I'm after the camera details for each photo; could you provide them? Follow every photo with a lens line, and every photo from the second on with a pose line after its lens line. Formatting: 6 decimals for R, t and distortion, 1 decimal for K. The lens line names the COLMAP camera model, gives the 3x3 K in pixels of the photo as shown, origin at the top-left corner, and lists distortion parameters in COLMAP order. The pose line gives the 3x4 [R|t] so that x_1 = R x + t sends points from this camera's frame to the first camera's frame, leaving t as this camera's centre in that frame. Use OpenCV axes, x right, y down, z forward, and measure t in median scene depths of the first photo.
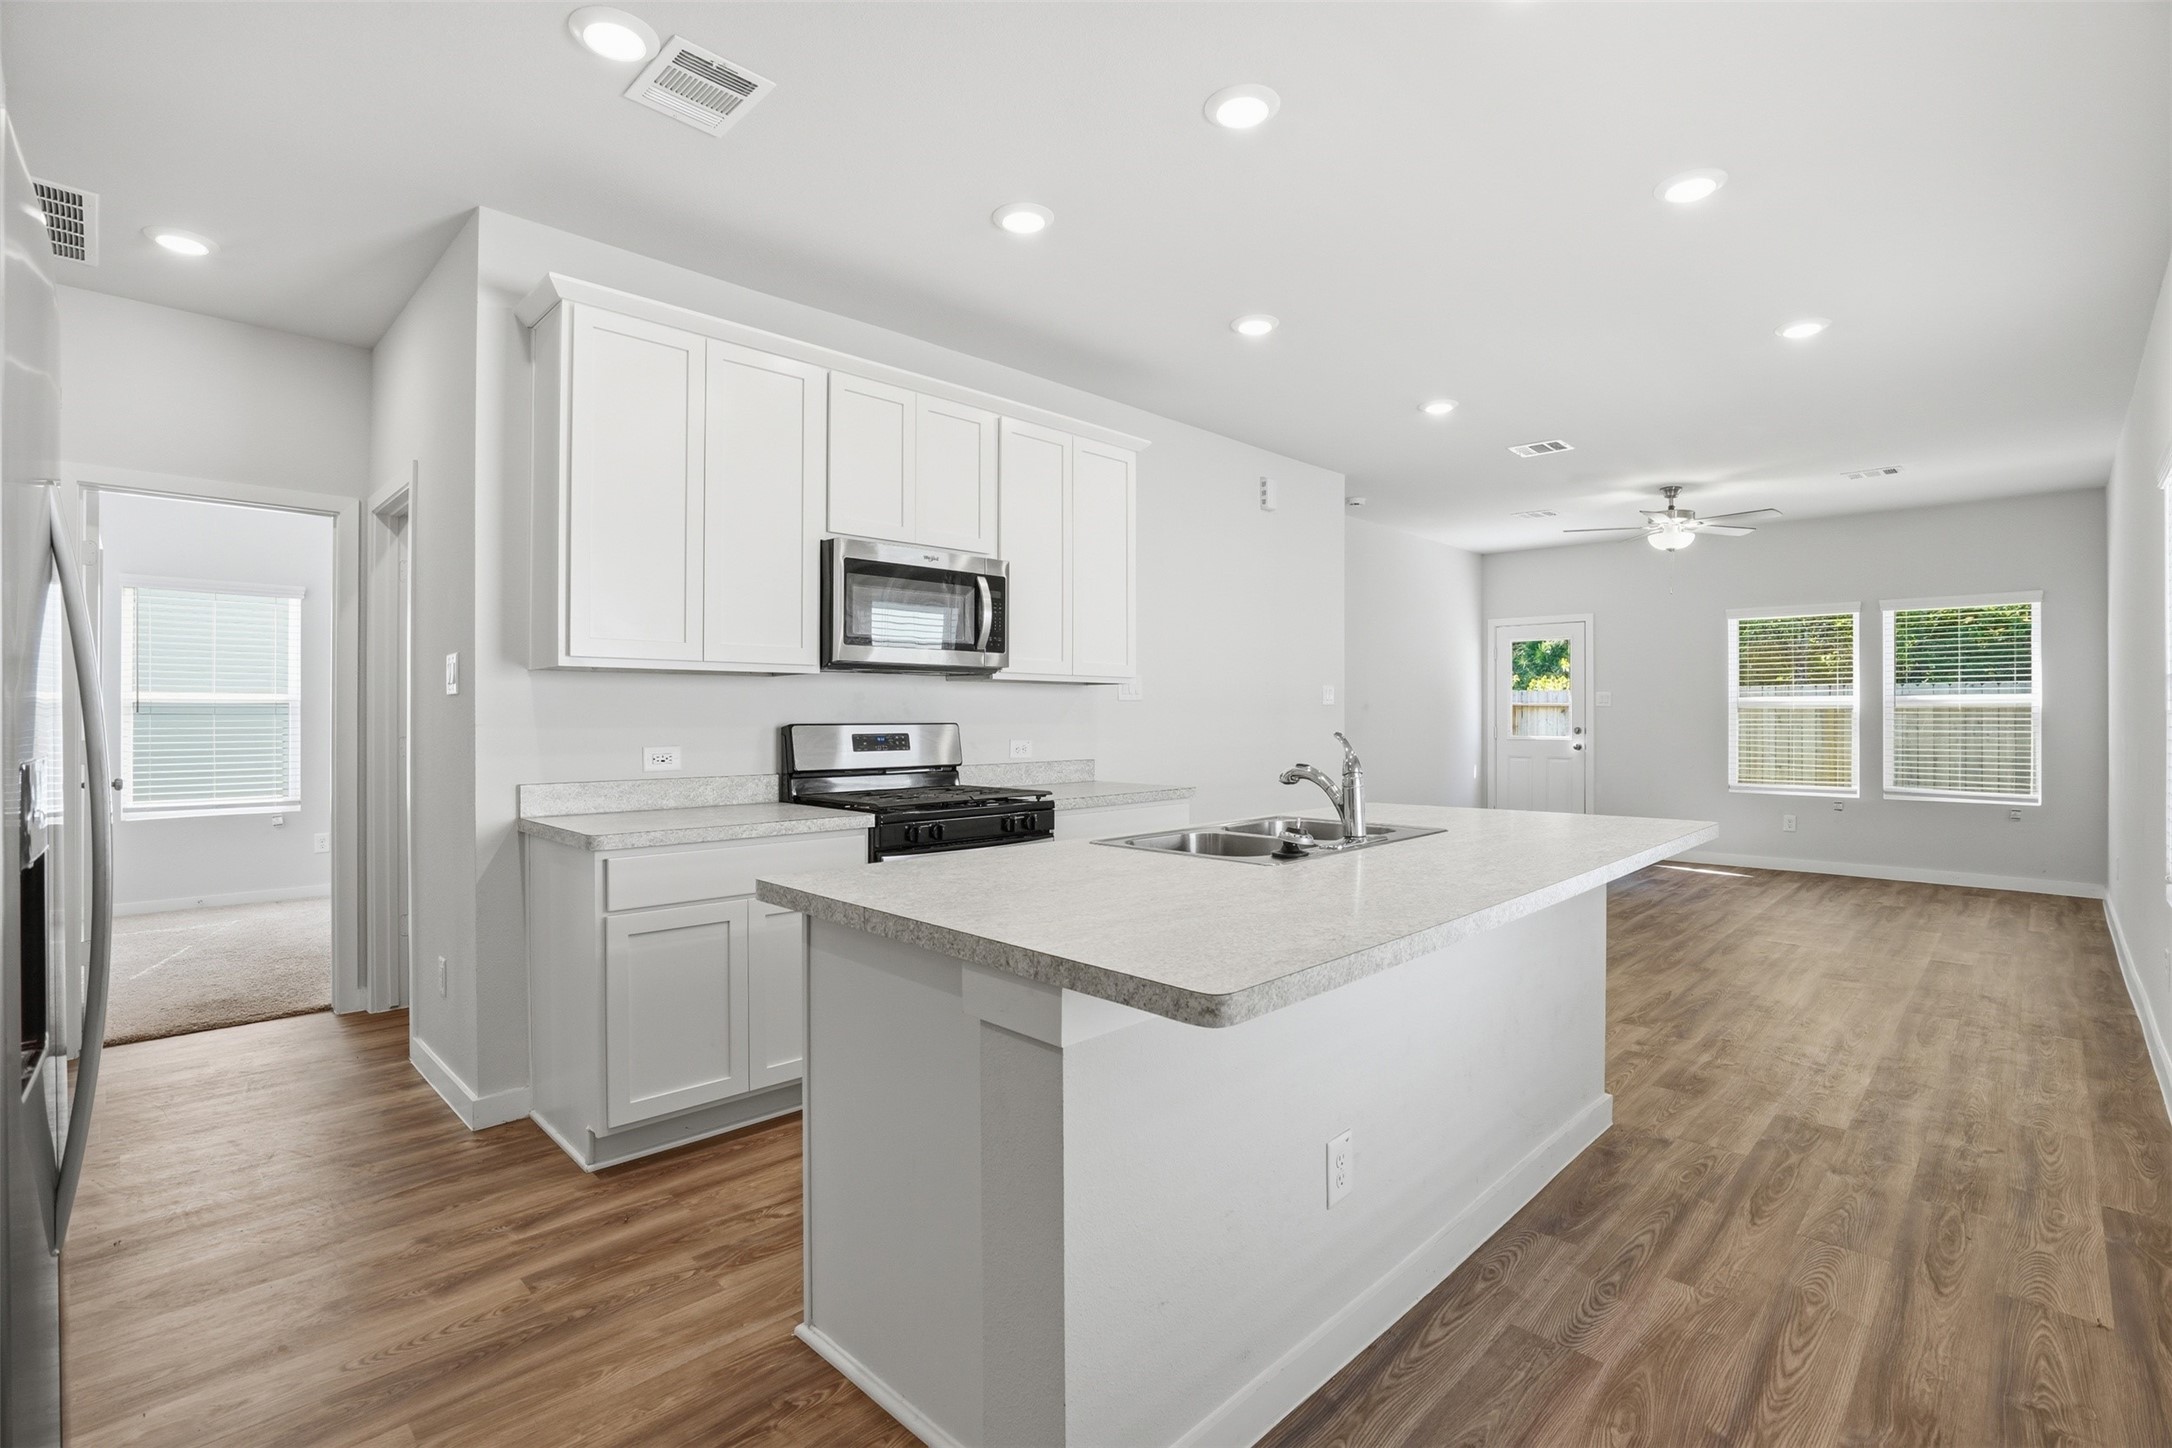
lens RADIAL K [[1002.9, 0, 1093.8], [0, 1002.9, 714.2], [0, 0, 1]] dist [-0.046539, 0.016979]
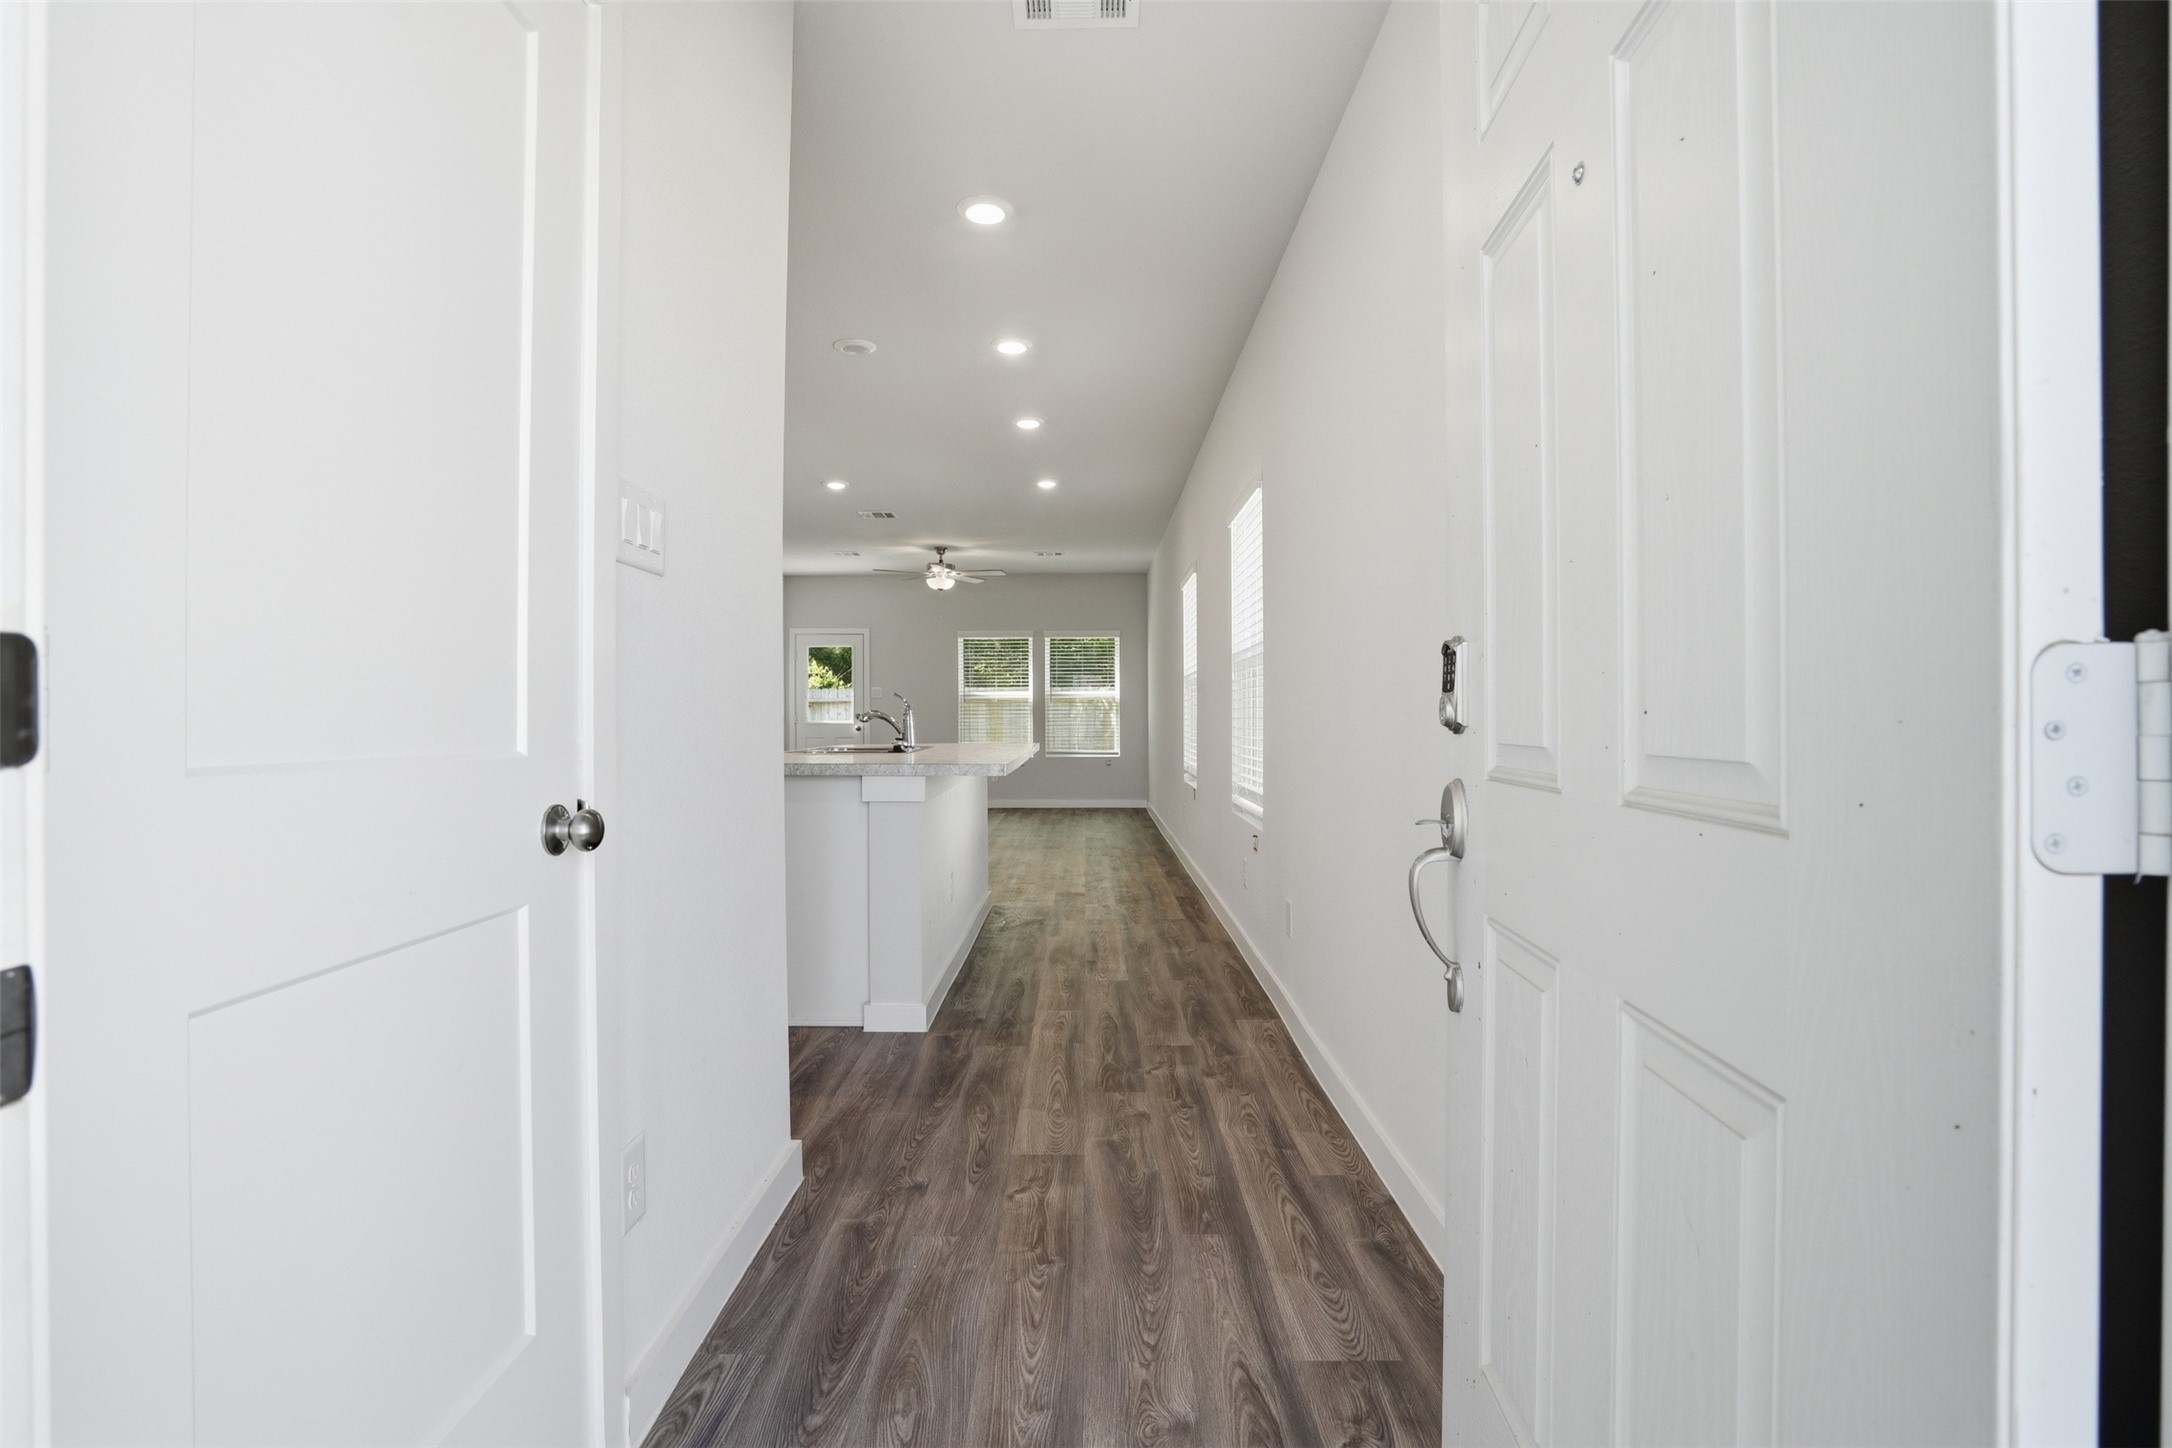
lens RADIAL K [[1001.5, 0, 1089.1], [0, 1001.5, 715.8], [0, 0, 1]] dist [-0.060045, 0.018938]
pose [[0.714305, -0.004904, 0.699818, -0.306994], [0.006139, 0.999981, 0.000742, 0.023256], [-0.699808, 0.003766, 0.714321, -0.224813]]
